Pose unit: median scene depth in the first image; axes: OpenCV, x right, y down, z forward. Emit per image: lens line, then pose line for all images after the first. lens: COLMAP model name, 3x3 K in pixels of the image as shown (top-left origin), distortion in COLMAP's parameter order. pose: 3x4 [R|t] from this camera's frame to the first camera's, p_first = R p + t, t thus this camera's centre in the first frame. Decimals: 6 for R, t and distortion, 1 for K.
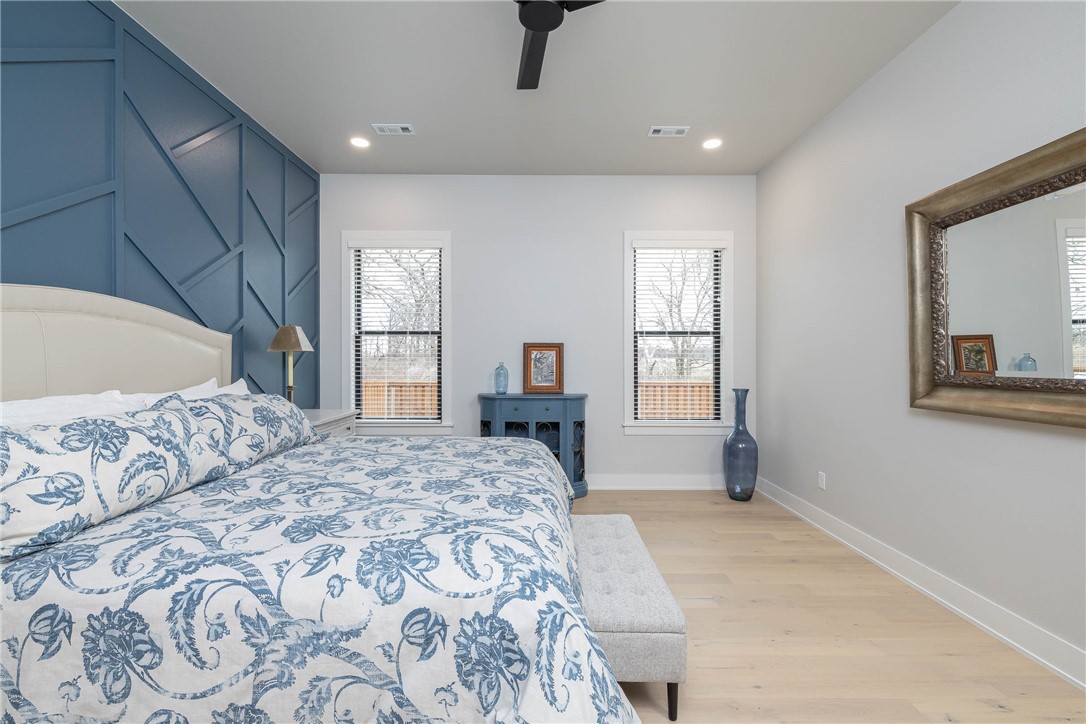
lens RADIAL K [[463.8, 0, 534.9], [0, 463.8, 358.7], [0, 0, 1]] dist [0.001240, -0.000259]
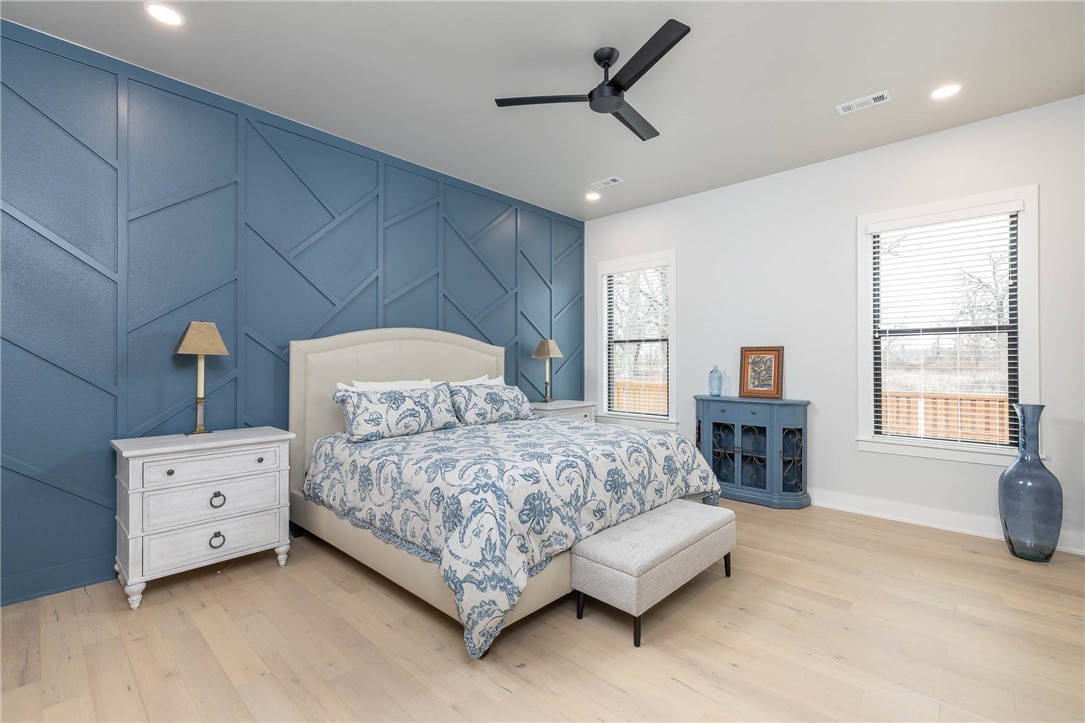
lens RADIAL K [[463.3, 0, 546.2], [0, 463.3, 359.3], [0, 0, 1]] dist [0.001240, -0.000259]
pose [[0.736252, -0.006363, -0.676678, 0.440432], [0.000651, 0.999962, -0.008693, 0.001167], [0.676707, 0.005960, 0.736228, -0.048131]]
